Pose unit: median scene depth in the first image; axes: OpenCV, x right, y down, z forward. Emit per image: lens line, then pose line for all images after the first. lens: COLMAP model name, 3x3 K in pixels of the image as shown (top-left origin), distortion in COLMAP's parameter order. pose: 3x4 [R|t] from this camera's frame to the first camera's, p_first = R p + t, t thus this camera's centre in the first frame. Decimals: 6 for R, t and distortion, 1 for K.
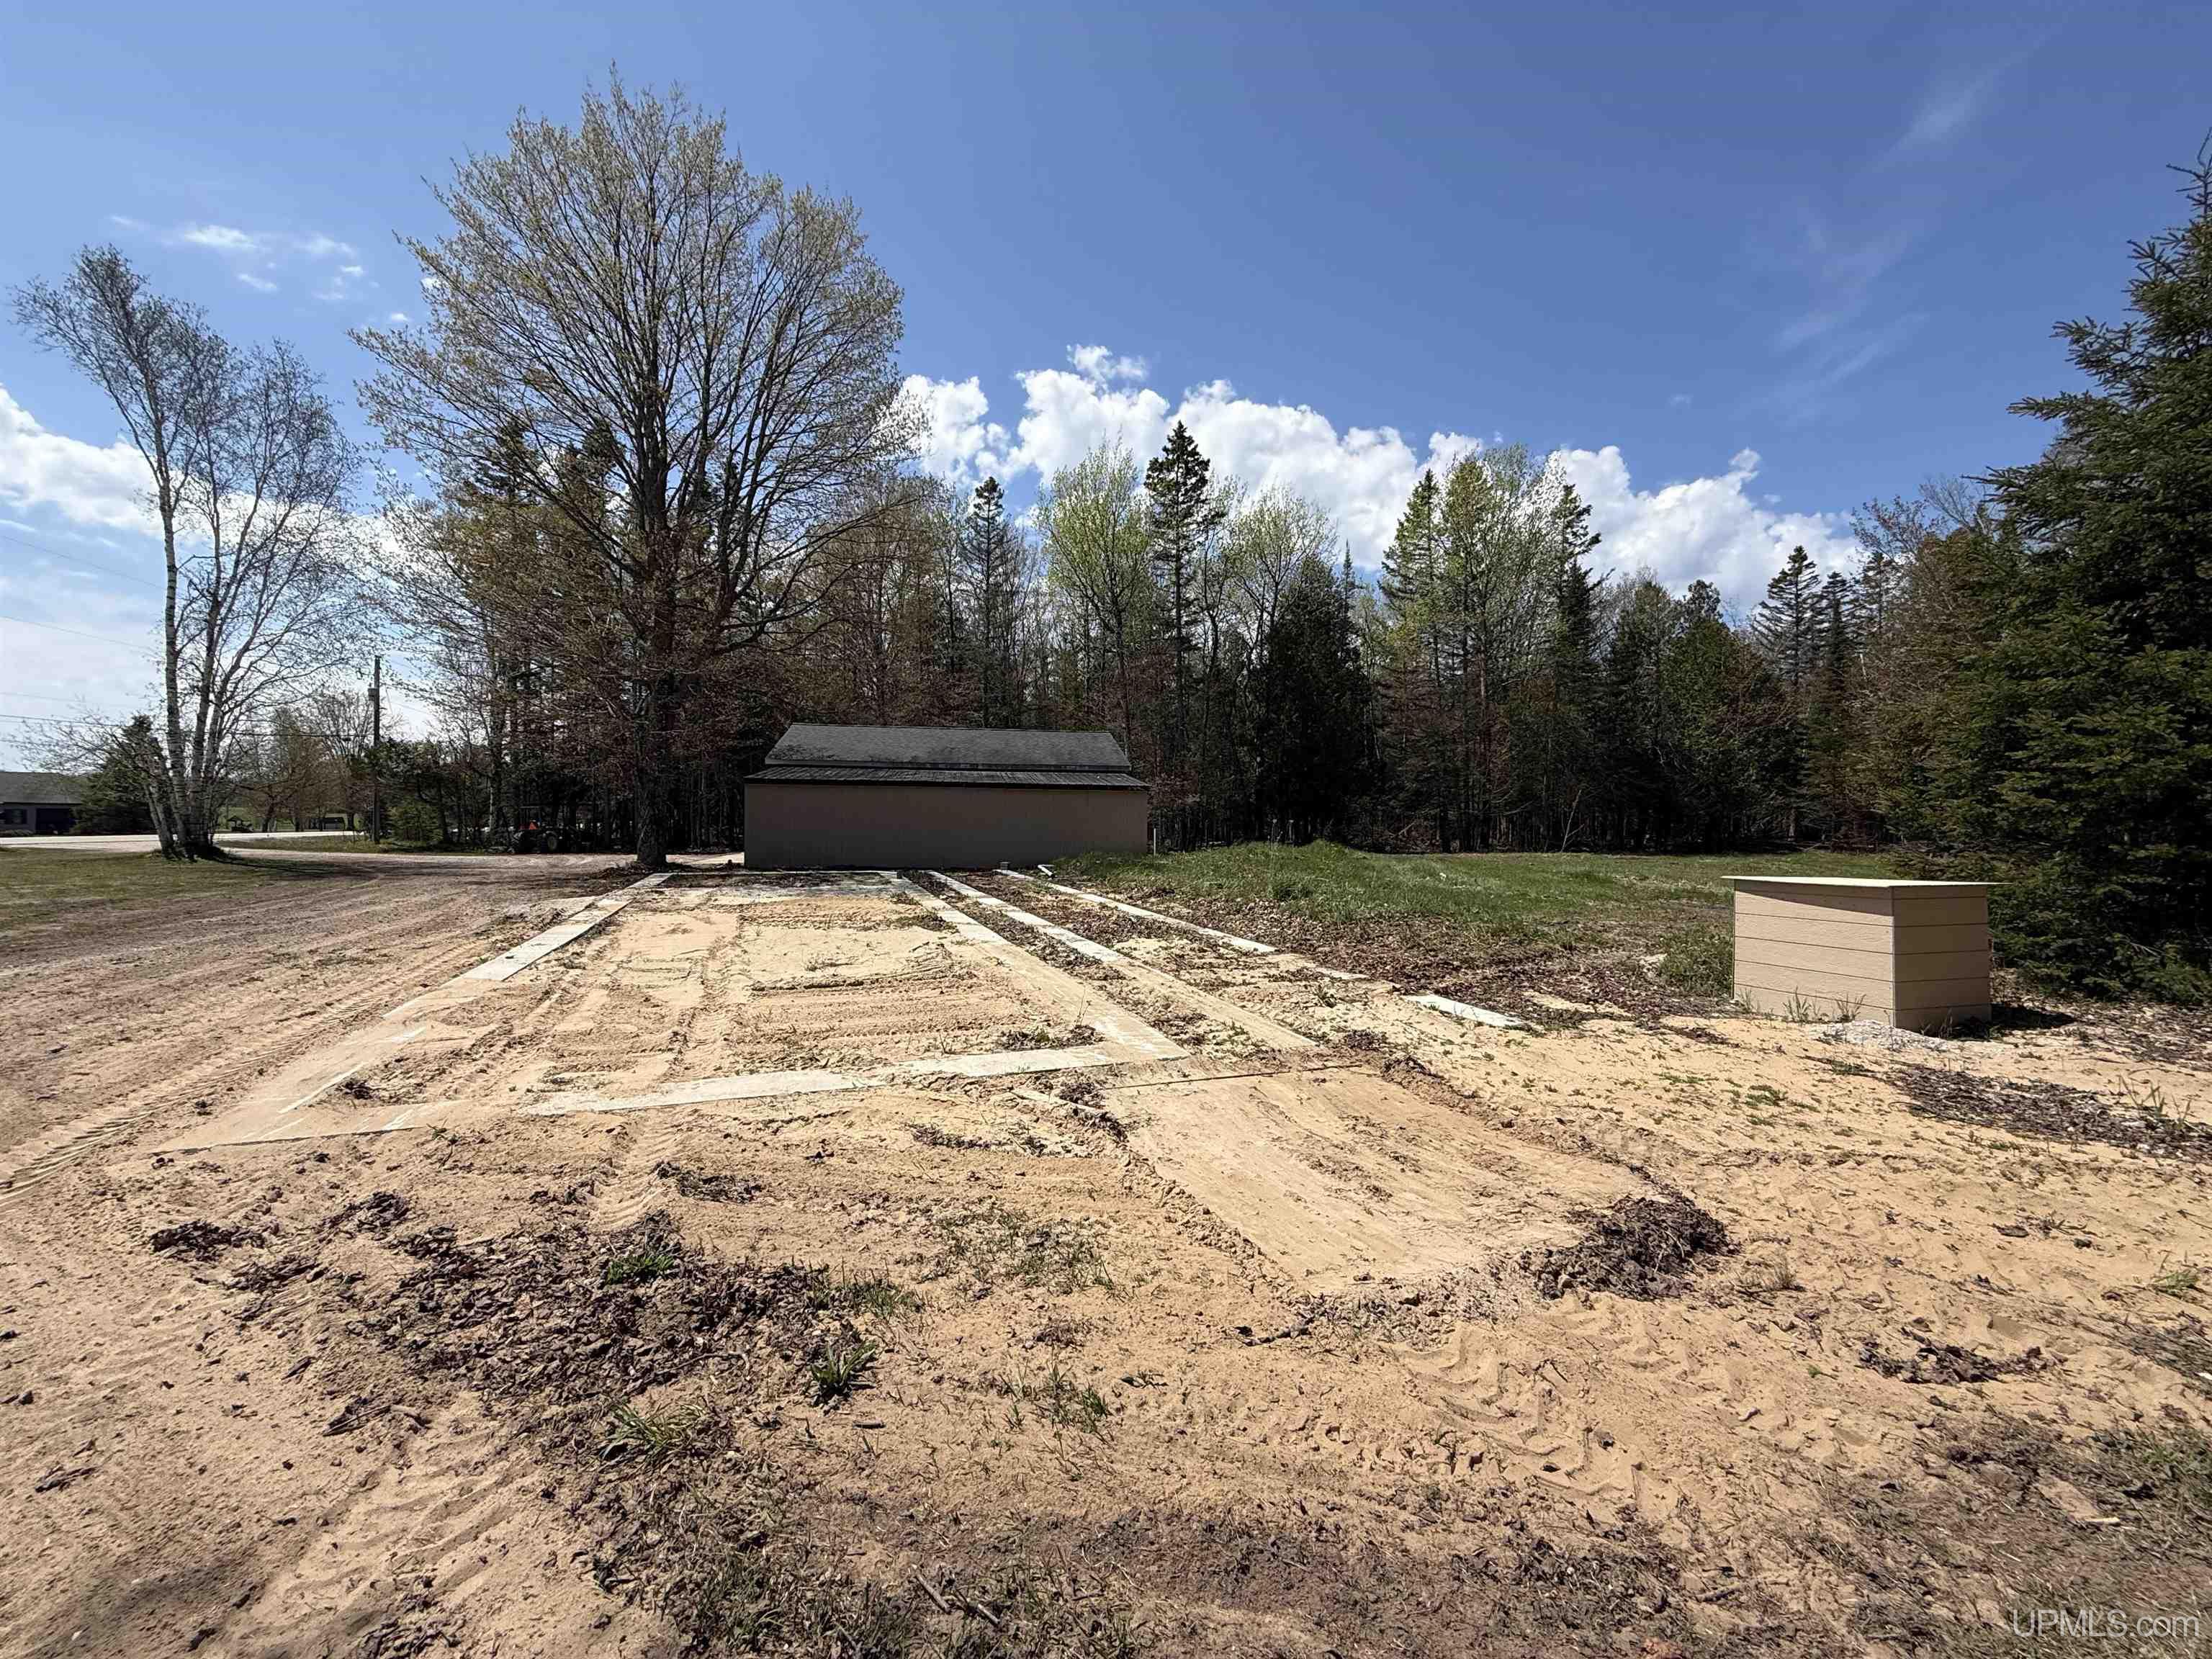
lens RADIAL K [[879.3, 0, 1100.0], [0, 879.3, 829.0], [0, 0, 1]] dist [-0.000639, -0.000138]
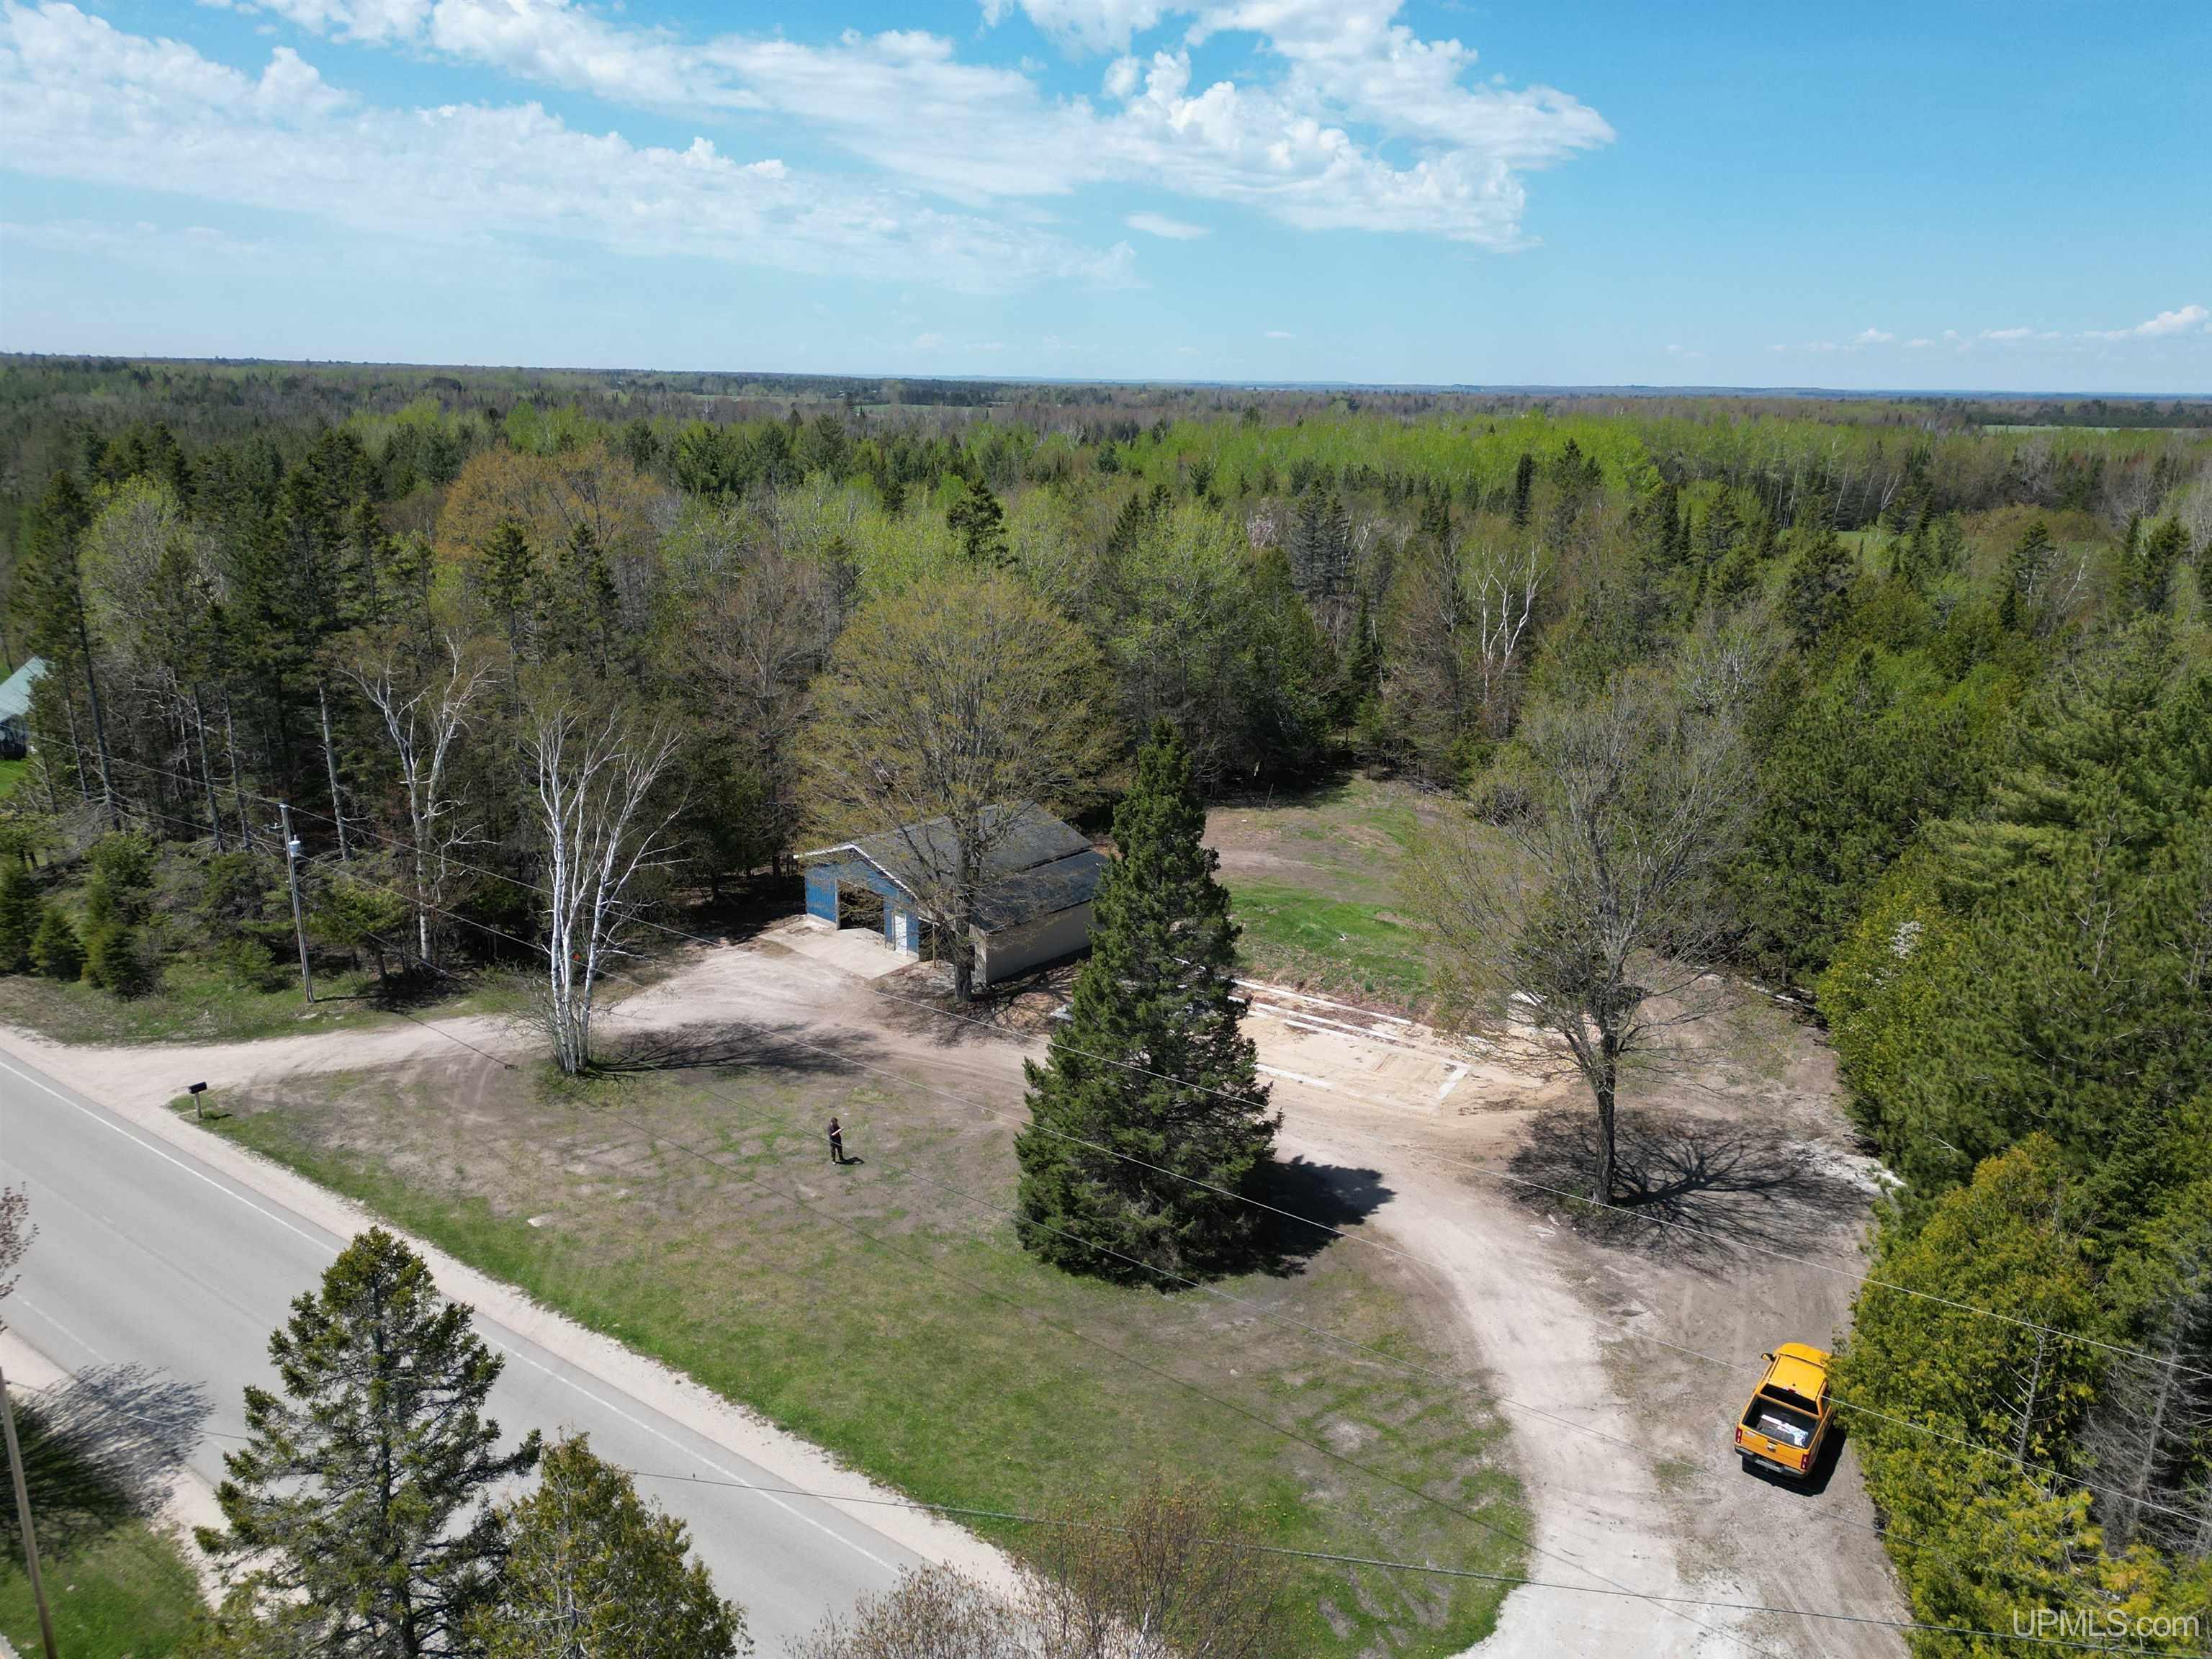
lens RADIAL K [[1534.8, 0, 1092.3], [0, 1534.8, 831.2], [0, 0, 1]] dist [0.083095, -0.068451]
pose [[0.779372, -0.173750, 0.601989, -1.035973], [0.006237, 0.962885, 0.269839, -0.538106], [-0.626531, -0.206550, 0.751529, -0.649476]]
